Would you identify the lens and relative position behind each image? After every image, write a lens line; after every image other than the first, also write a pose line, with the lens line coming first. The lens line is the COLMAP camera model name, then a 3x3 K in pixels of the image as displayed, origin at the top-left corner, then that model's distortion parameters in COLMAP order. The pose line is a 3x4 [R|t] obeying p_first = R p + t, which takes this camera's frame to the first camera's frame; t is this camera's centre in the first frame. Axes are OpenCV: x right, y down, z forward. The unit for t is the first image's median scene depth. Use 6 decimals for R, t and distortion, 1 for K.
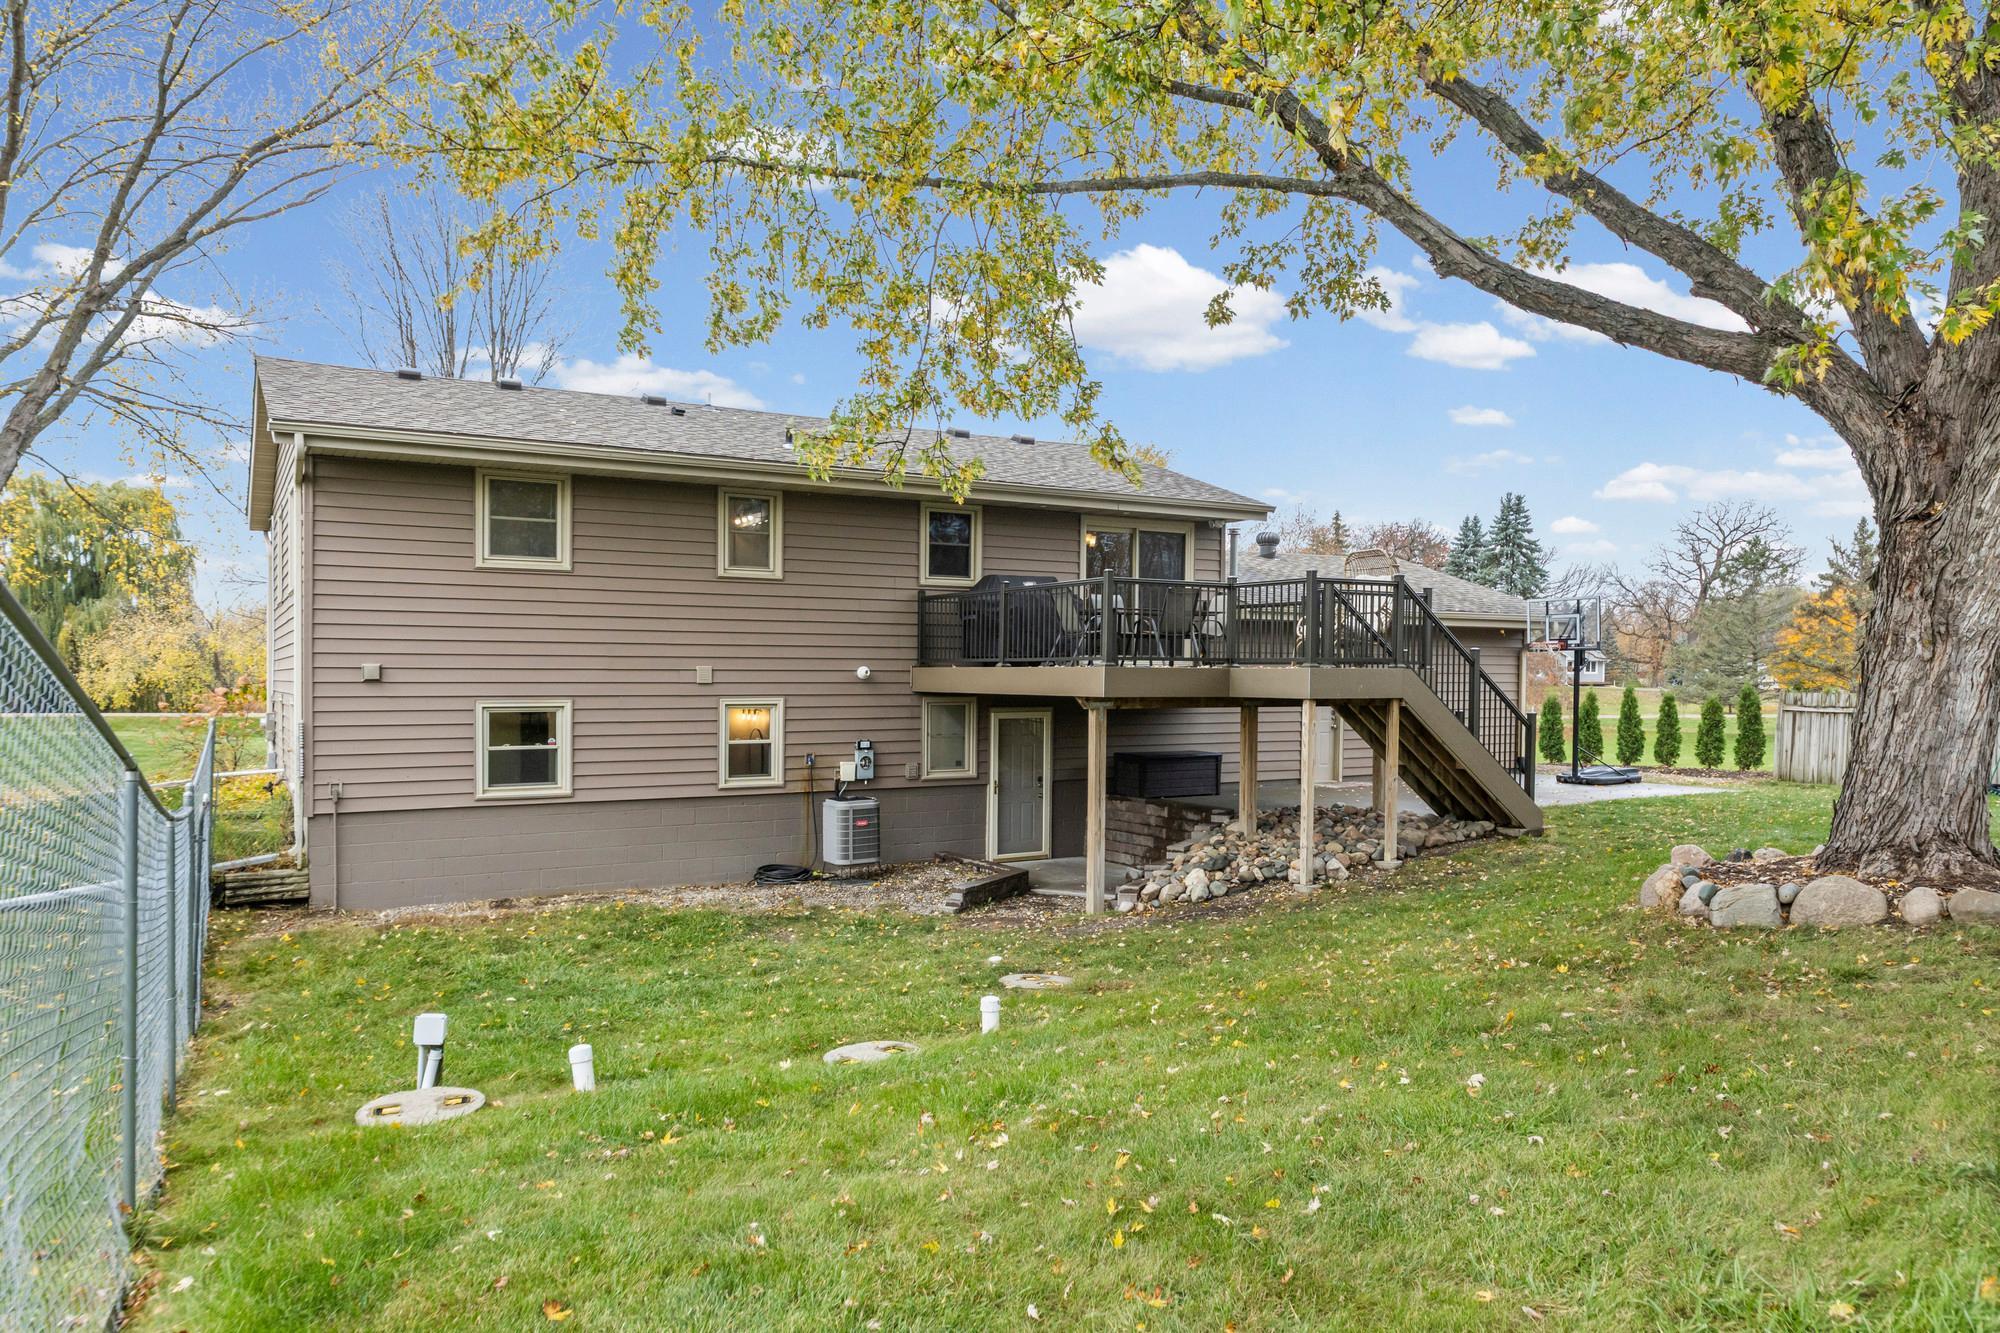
lens RADIAL K [[1270.1, 0, 1000.3], [0, 1270.1, 686.5], [0, 0, 1]] dist [-0.004787, 0.005704]
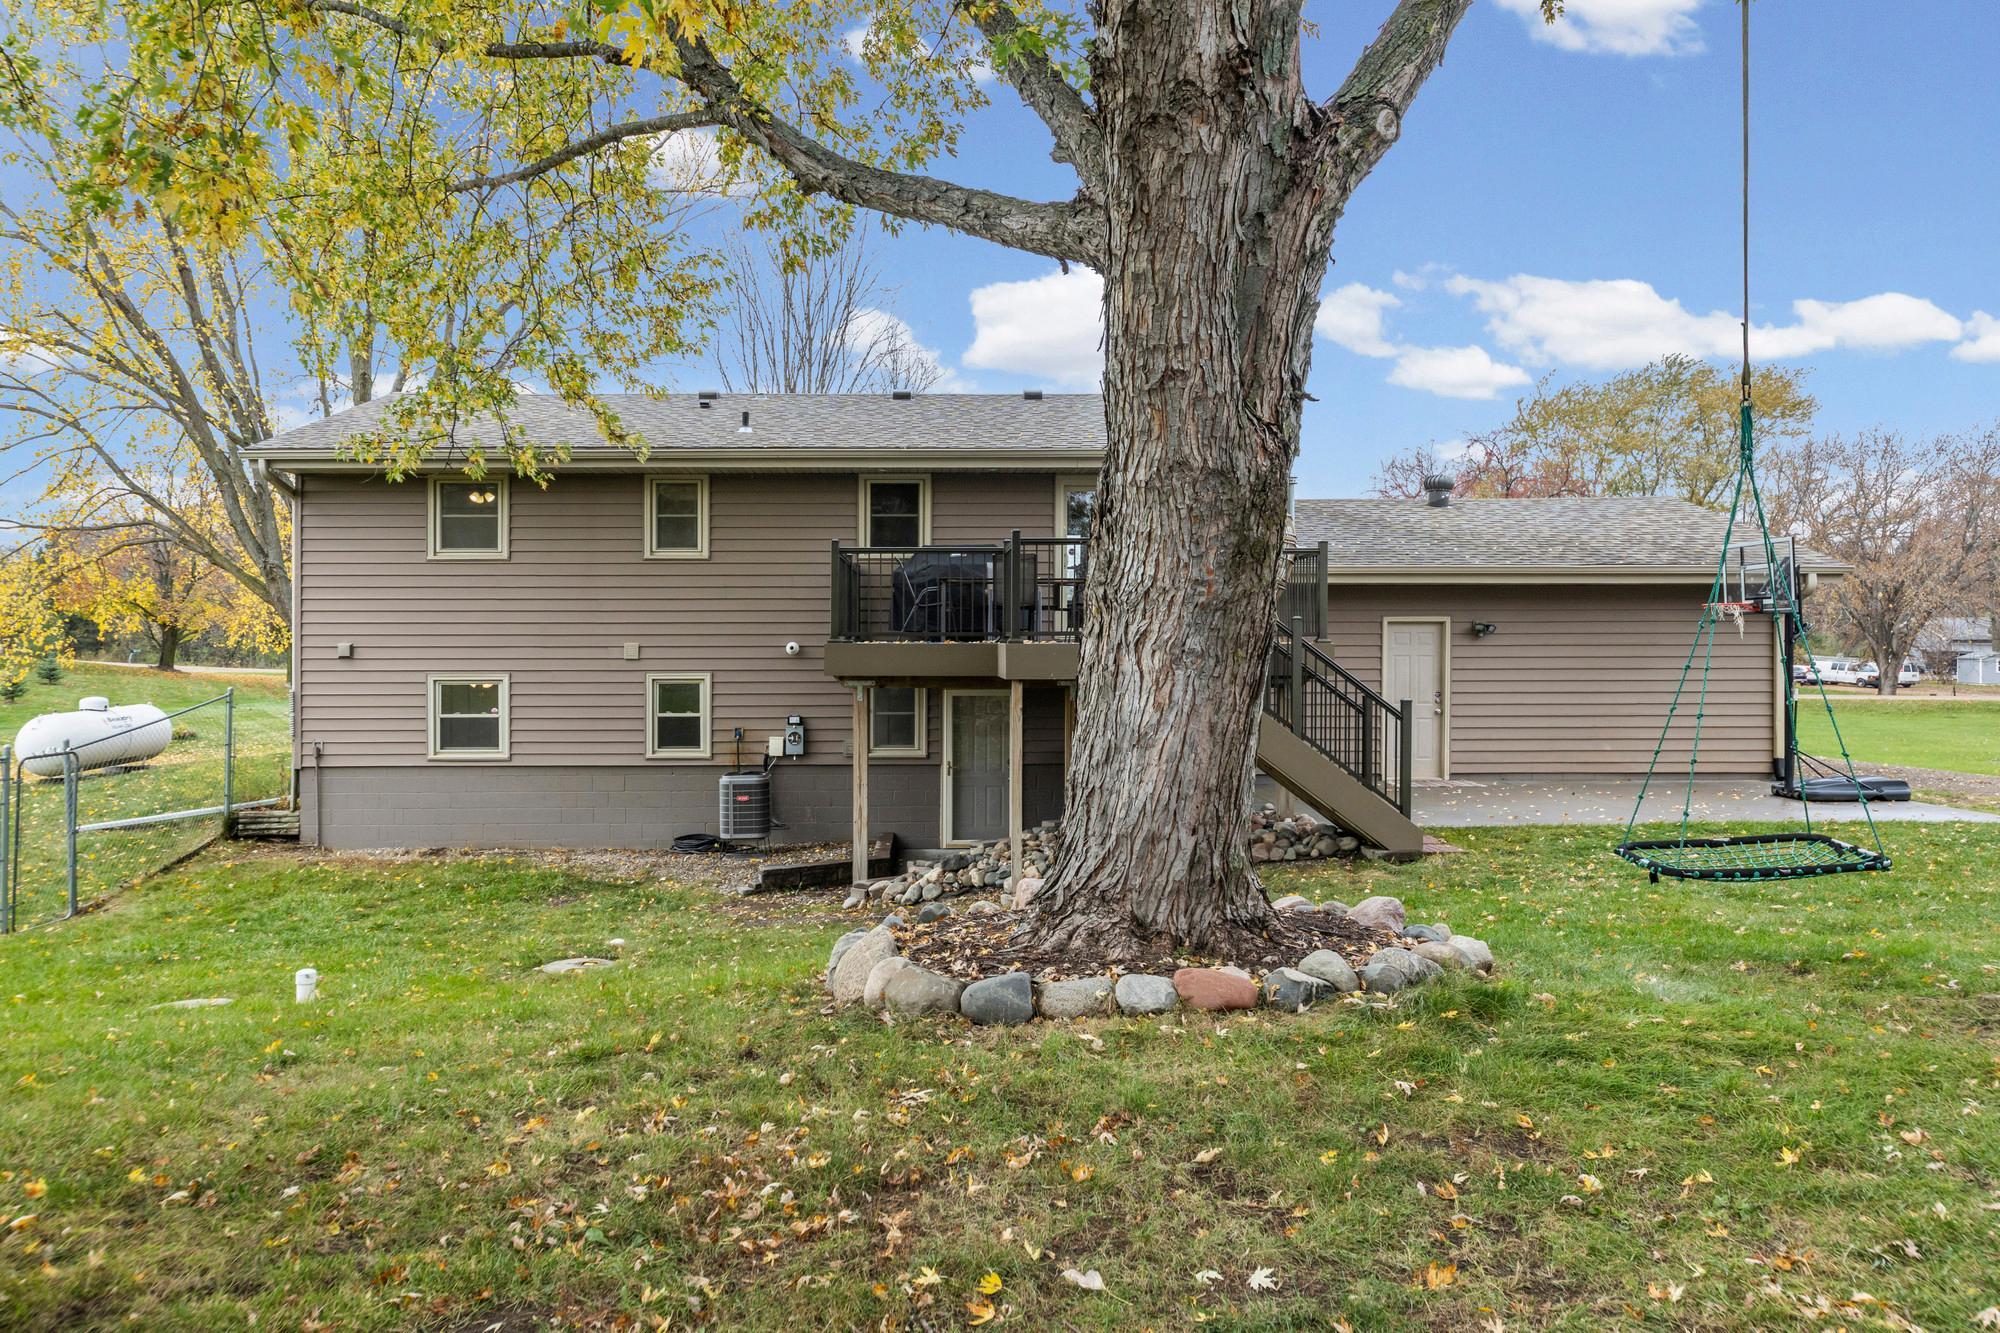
lens RADIAL K [[1193.0, 0, 1000.2], [0, 1193.0, 662.4], [0, 0, 1]] dist [0.015235, 0.002461]
pose [[0.880484, -0.000640, -0.474076, 0.507795], [0.000221, 1.000000, -0.000940, 0.001049], [0.474076, 0.000723, 0.880483, 0.256153]]
